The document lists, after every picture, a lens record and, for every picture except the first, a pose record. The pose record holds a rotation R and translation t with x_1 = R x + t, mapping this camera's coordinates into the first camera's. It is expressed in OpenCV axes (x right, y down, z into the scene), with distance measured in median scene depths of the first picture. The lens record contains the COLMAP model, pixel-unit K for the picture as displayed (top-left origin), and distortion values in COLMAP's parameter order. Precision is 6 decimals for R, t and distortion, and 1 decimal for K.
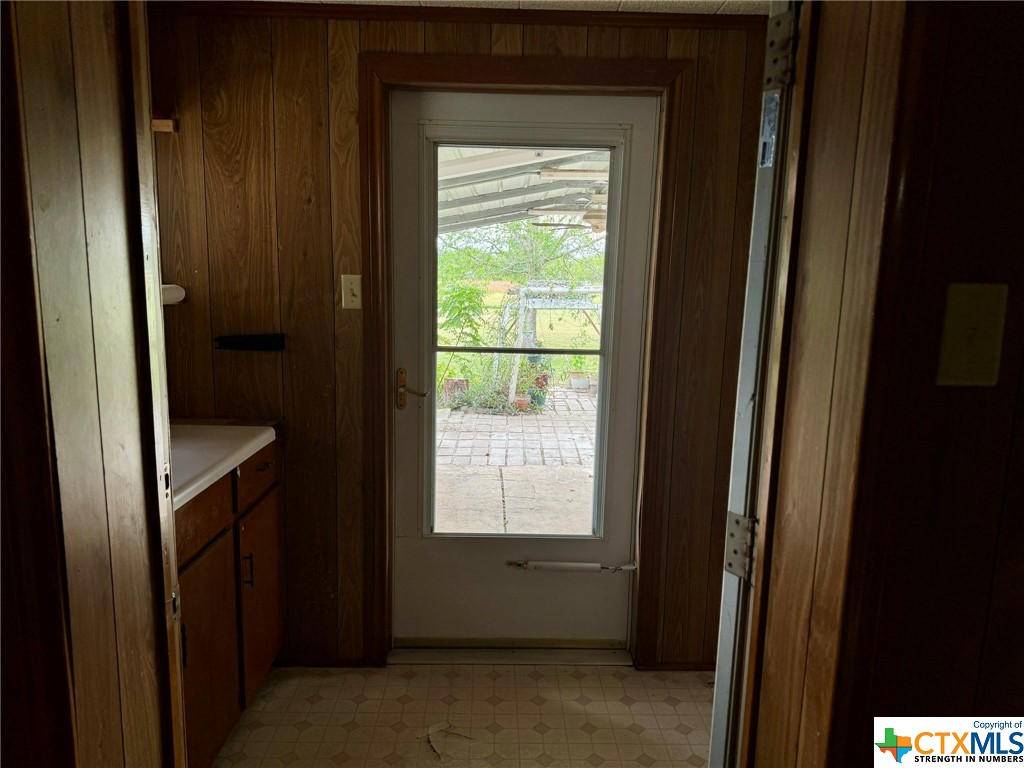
lens RADIAL K [[714.7, 0, 512.0], [0, 714.7, 384.0], [0, 0, 1]] dist [0.077001, -0.184710]
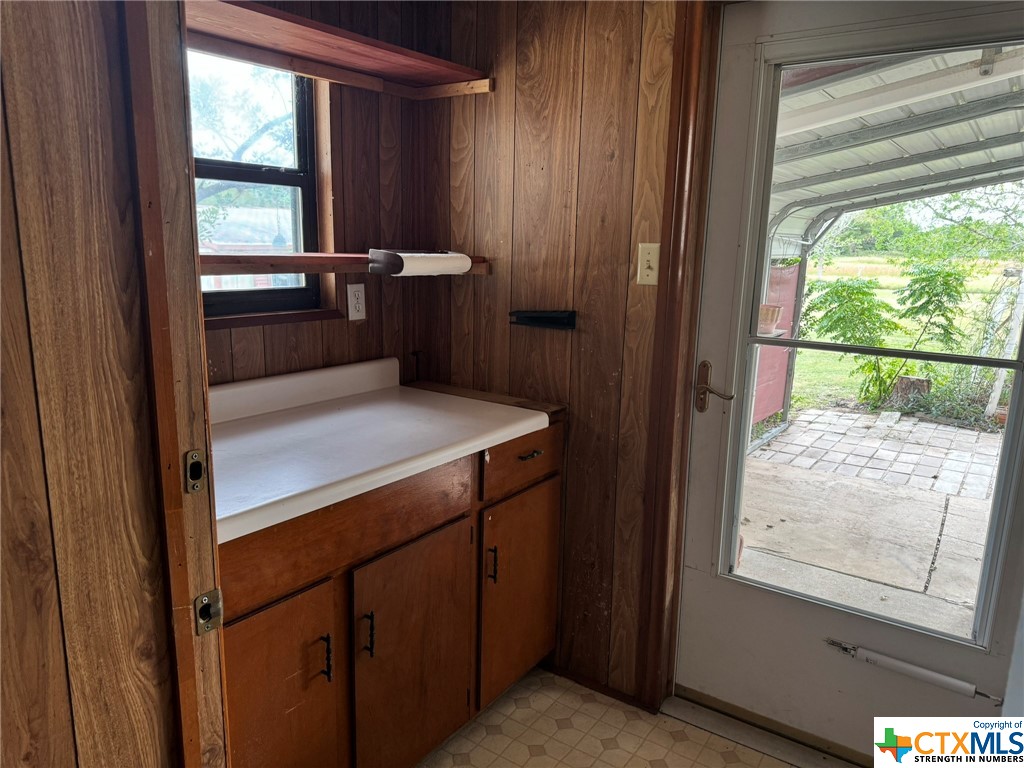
lens RADIAL K [[717.9, 0, 512.0], [0, 717.9, 384.0], [0, 0, 1]] dist [0.077369, -0.104778]
pose [[0.809267, 0.110373, -0.576979, 0.144067], [-0.094105, 0.993864, 0.058130, -0.024261], [0.579854, 0.007254, 0.814688, 0.229767]]
